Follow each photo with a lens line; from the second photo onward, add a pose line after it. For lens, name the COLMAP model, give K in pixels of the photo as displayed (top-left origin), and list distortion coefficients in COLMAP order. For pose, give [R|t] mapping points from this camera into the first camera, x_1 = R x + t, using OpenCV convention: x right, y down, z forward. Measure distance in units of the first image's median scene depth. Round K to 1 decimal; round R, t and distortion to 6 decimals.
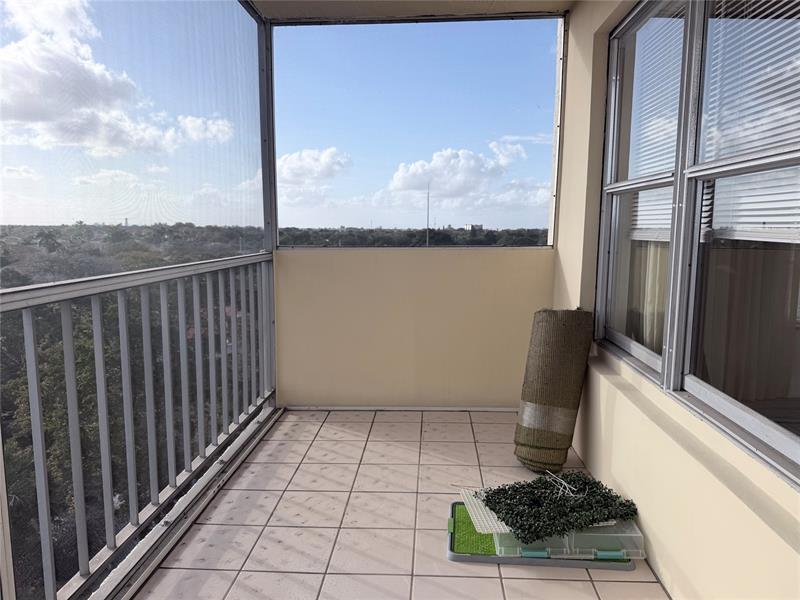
lens RADIAL K [[557.3, 0, 400.0], [0, 557.3, 300.0], [0, 0, 1]] dist [0.087675, -0.126259]
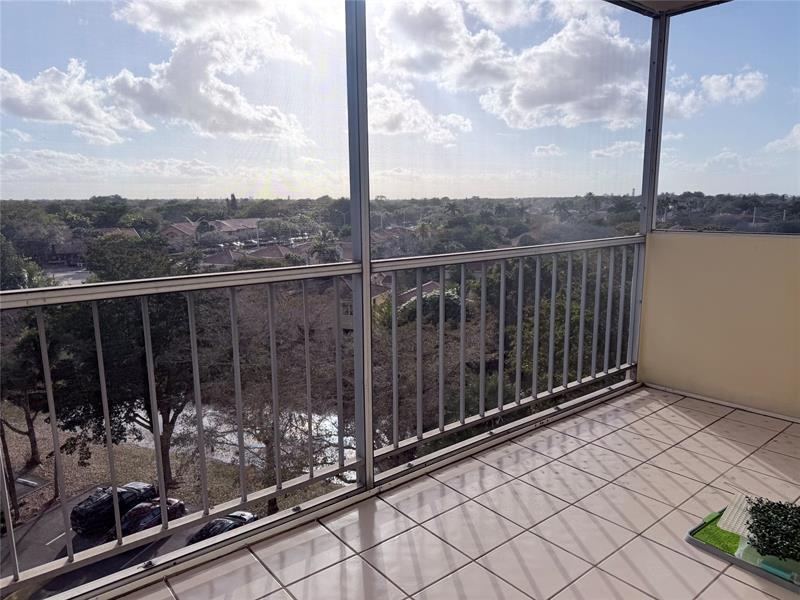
lens RADIAL K [[557.3, 0, 400.0], [0, 557.3, 300.0], [0, 0, 1]] dist [0.087675, -0.126259]
pose [[0.675842, 0.123641, -0.726602, 0.266248], [-0.086236, 0.992323, 0.088645, -0.020242], [0.731984, 0.002749, 0.681316, -0.066733]]
